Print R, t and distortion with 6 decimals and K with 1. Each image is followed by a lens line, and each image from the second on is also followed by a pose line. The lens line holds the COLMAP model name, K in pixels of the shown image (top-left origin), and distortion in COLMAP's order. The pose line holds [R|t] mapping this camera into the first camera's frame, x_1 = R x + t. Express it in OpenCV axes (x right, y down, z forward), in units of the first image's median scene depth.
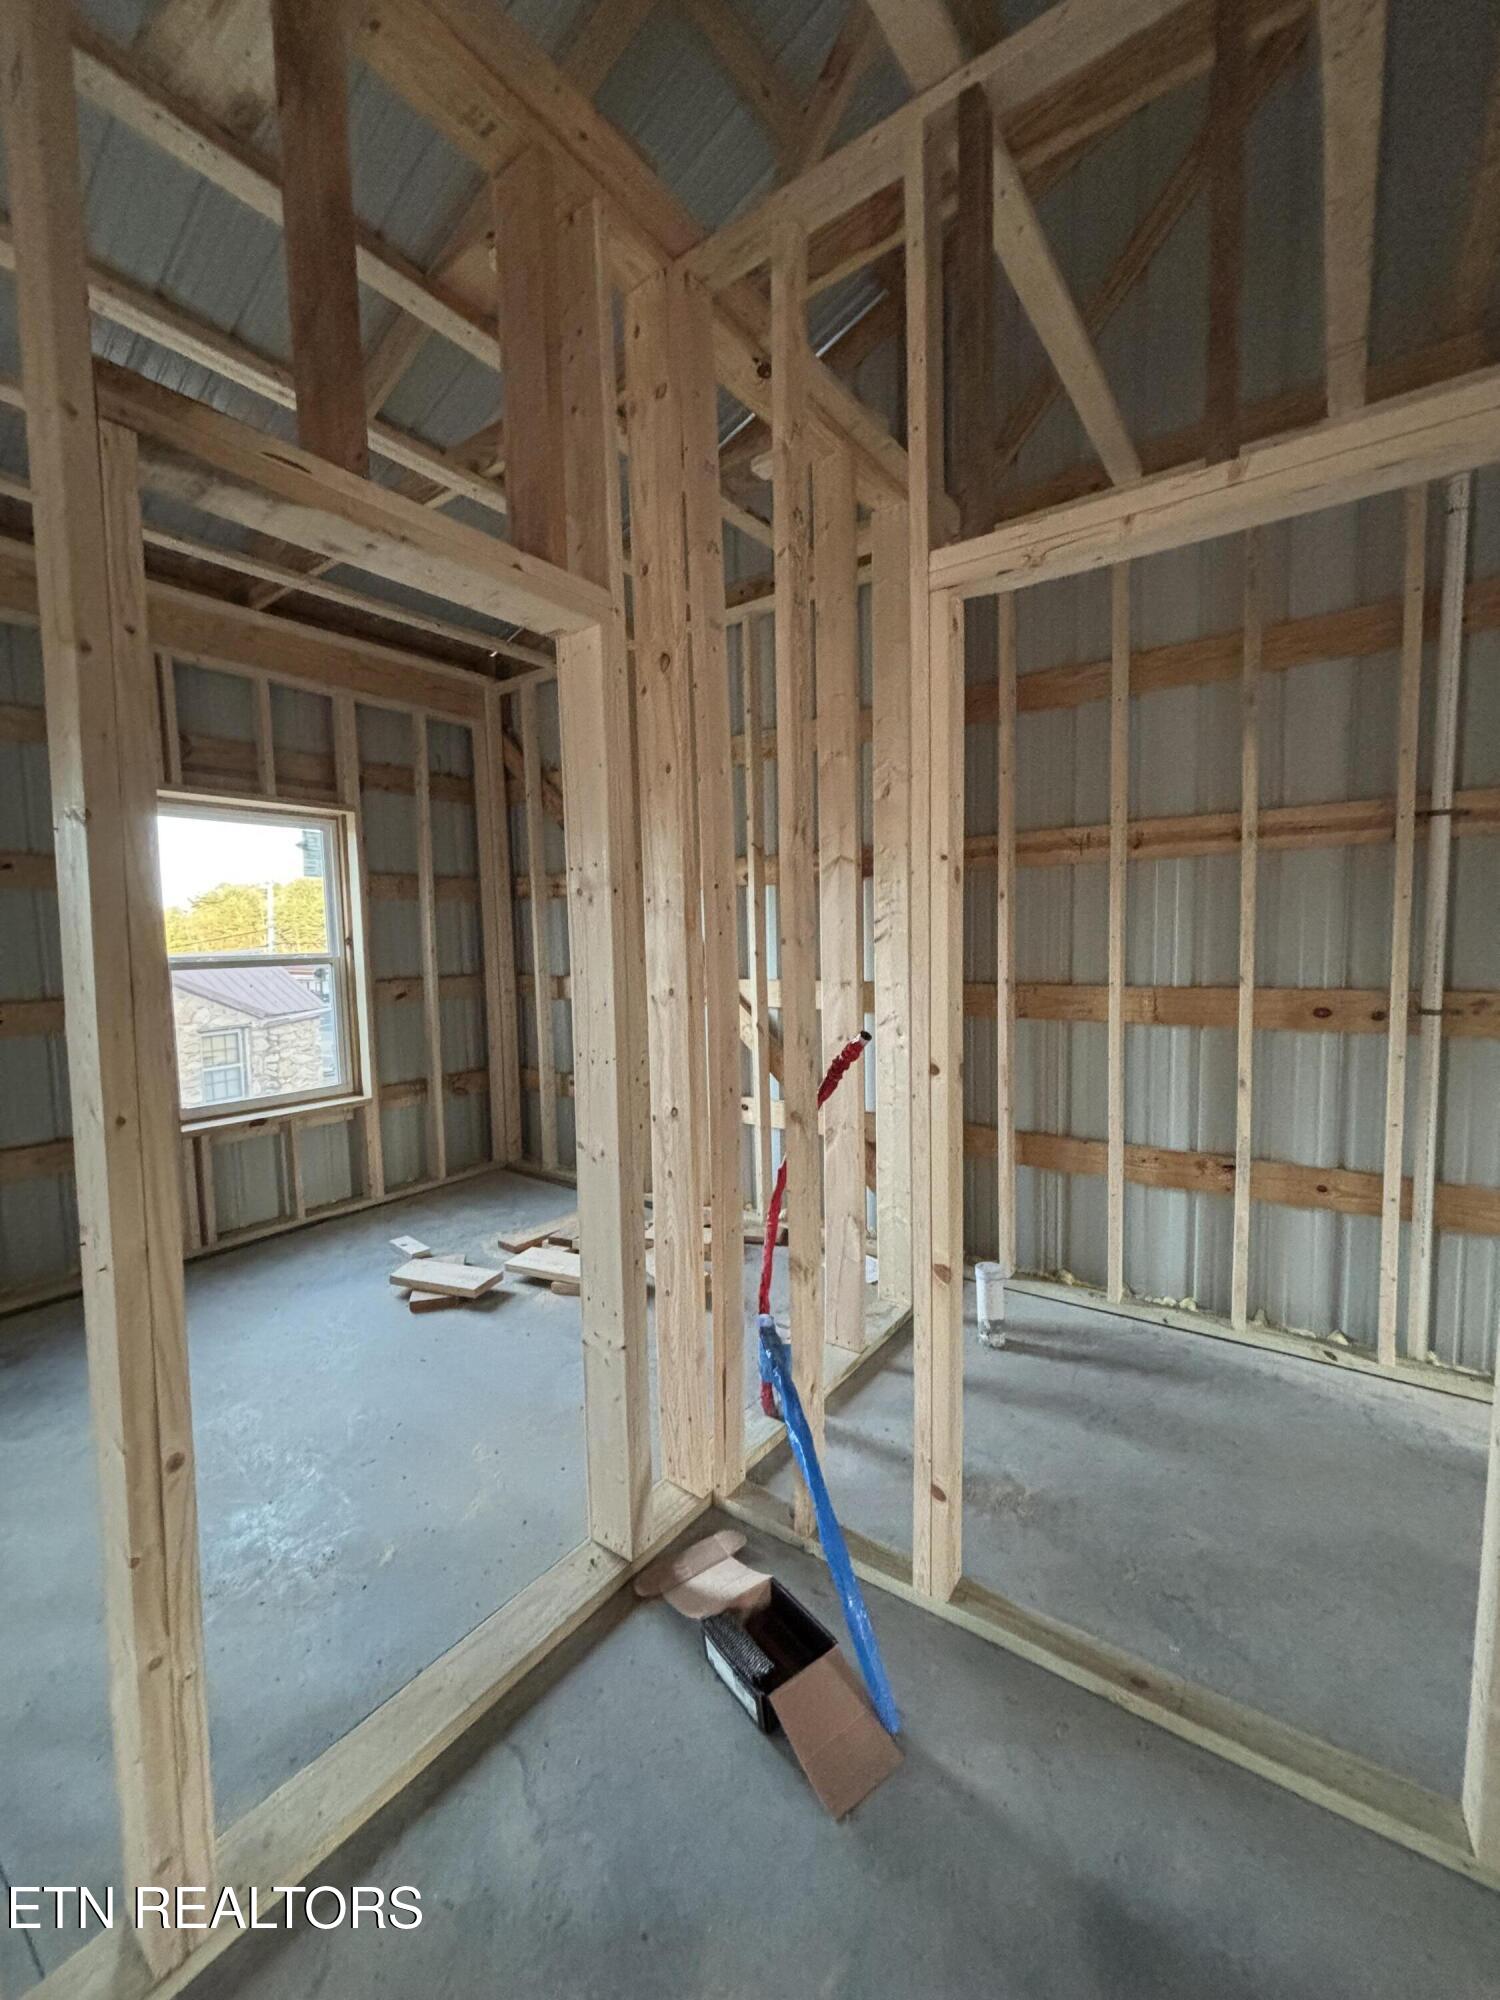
lens RADIAL K [[803.8, 0, 760.7], [0, 803.8, 995.4], [0, 0, 1]] dist [-0.013580, -0.000546]
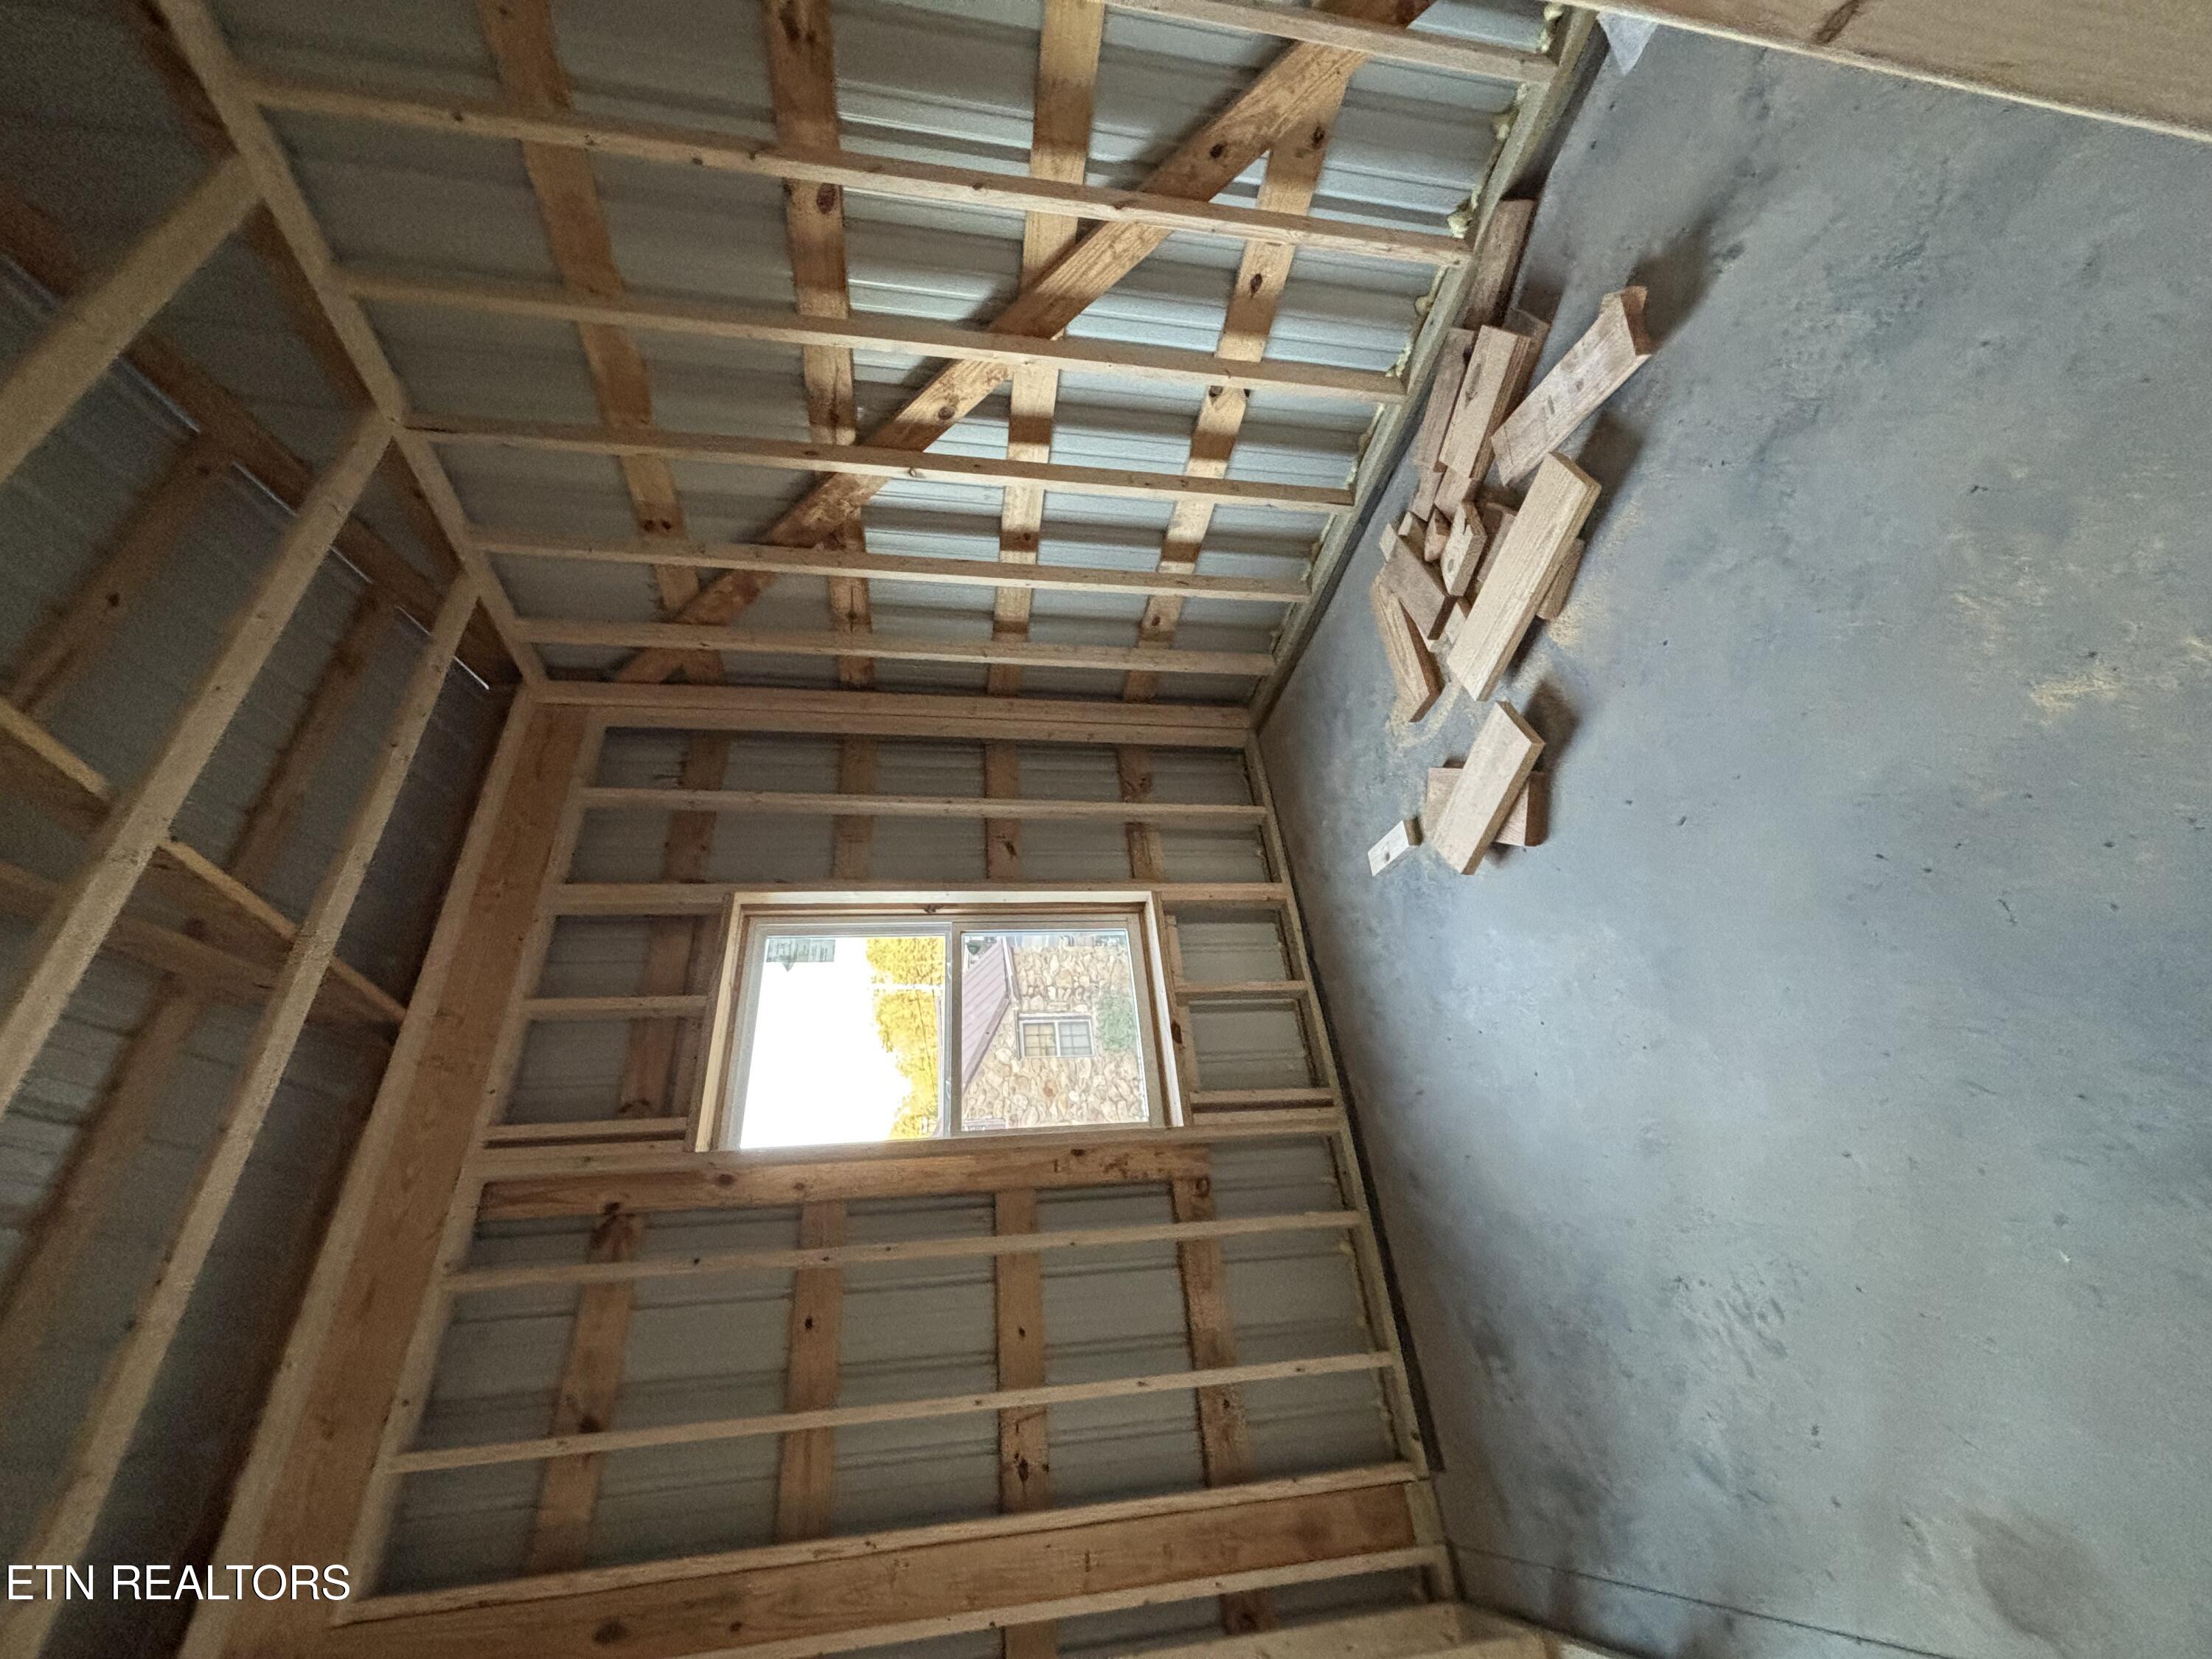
lens RADIAL K [[889.0, 0, 1103.2], [0, 889.0, 814.1], [0, 0, 1]] dist [-0.013580, -0.000546]
pose [[0.100060, -0.934779, -0.340847, -0.157306], [0.990537, 0.061242, 0.122827, -0.017268], [-0.093942, -0.349911, 0.932061, 0.292636]]
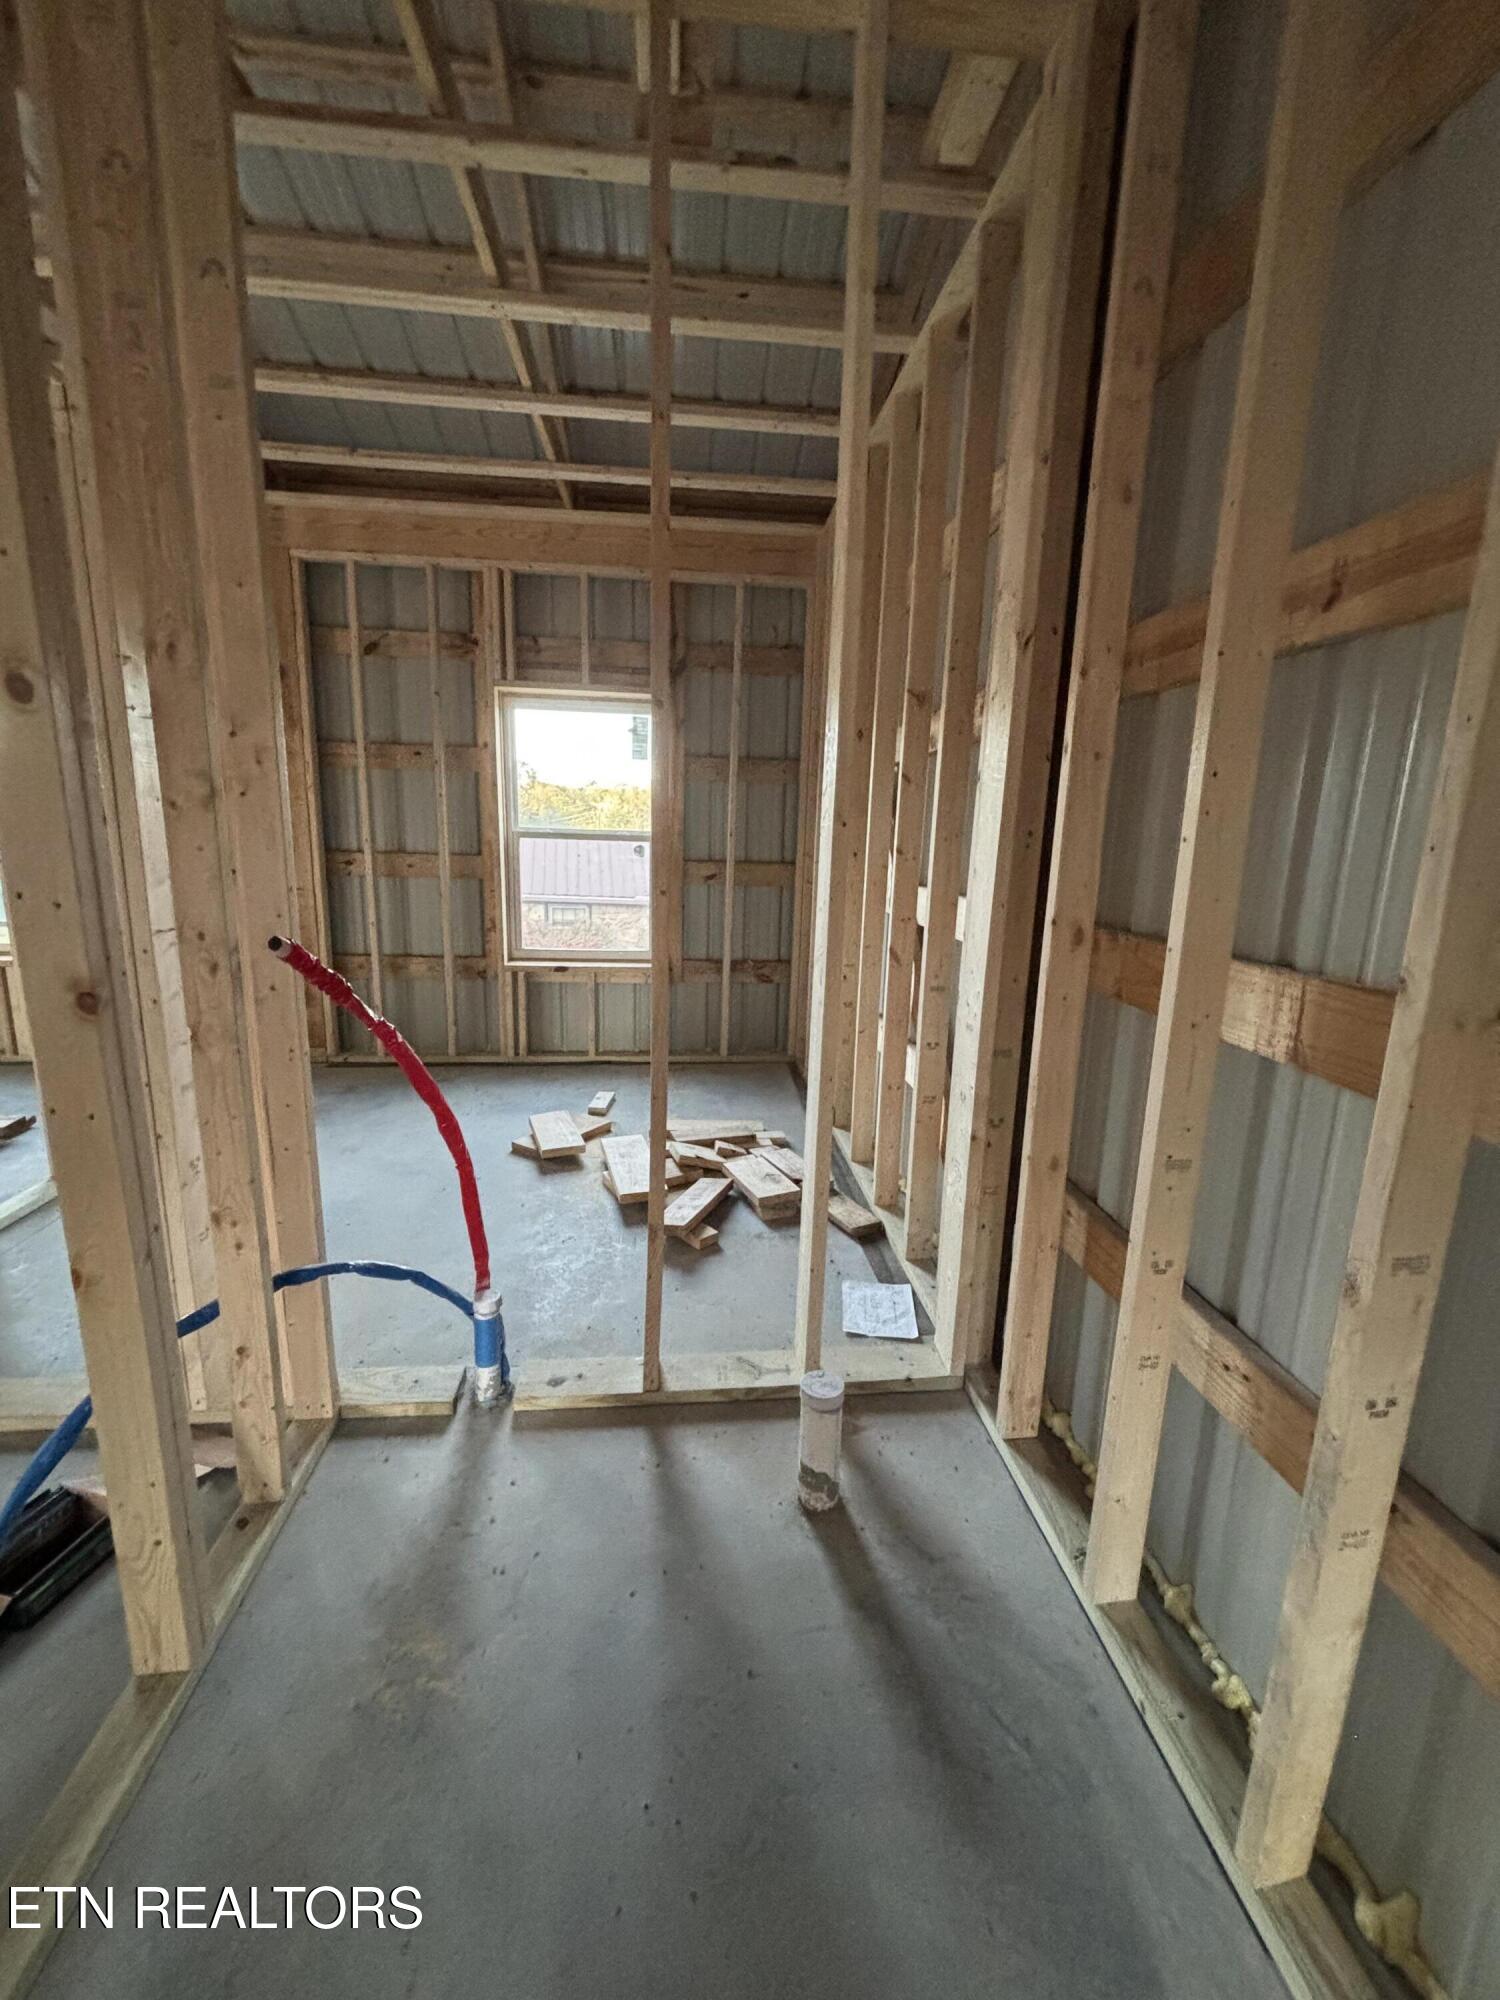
lens RADIAL K [[803.8, 0, 753.9], [0, 803.8, 997.5], [0, 0, 1]] dist [-0.013580, -0.000546]
pose [[0.668260, 0.189417, -0.719409, 0.403206], [-0.097335, 0.980991, 0.167876, -0.027262], [0.737532, -0.042161, 0.673995, 0.362180]]
